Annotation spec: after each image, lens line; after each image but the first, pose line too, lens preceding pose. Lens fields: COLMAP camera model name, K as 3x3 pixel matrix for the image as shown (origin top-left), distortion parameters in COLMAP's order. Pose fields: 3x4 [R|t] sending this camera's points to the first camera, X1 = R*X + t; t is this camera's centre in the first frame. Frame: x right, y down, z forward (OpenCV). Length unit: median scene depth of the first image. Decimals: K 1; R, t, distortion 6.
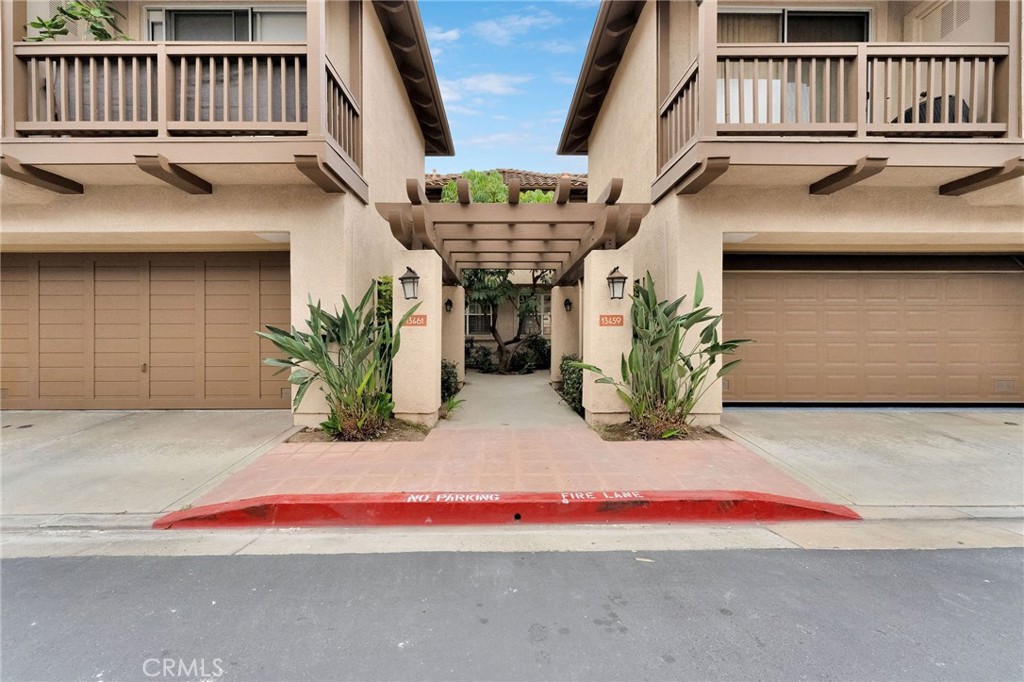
lens RADIAL K [[407.7, 0, 507.1], [0, 407.7, 341.0], [0, 0, 1]] dist [0.000915, 0.000516]
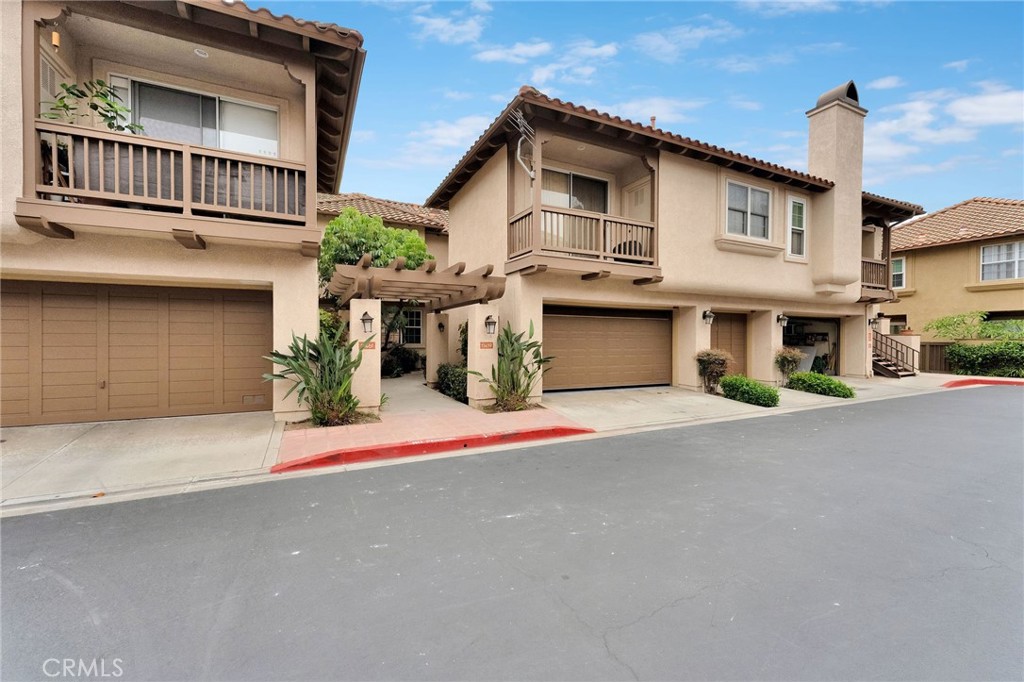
lens RADIAL K [[407.7, 0, 507.1], [0, 407.7, 341.0], [0, 0, 1]] dist [0.000915, 0.000516]
pose [[0.904627, 0.003129, 0.426192, -0.434806], [-0.003230, 0.999995, -0.000485, -0.074608], [-0.426191, -0.000938, 0.904633, -0.648996]]
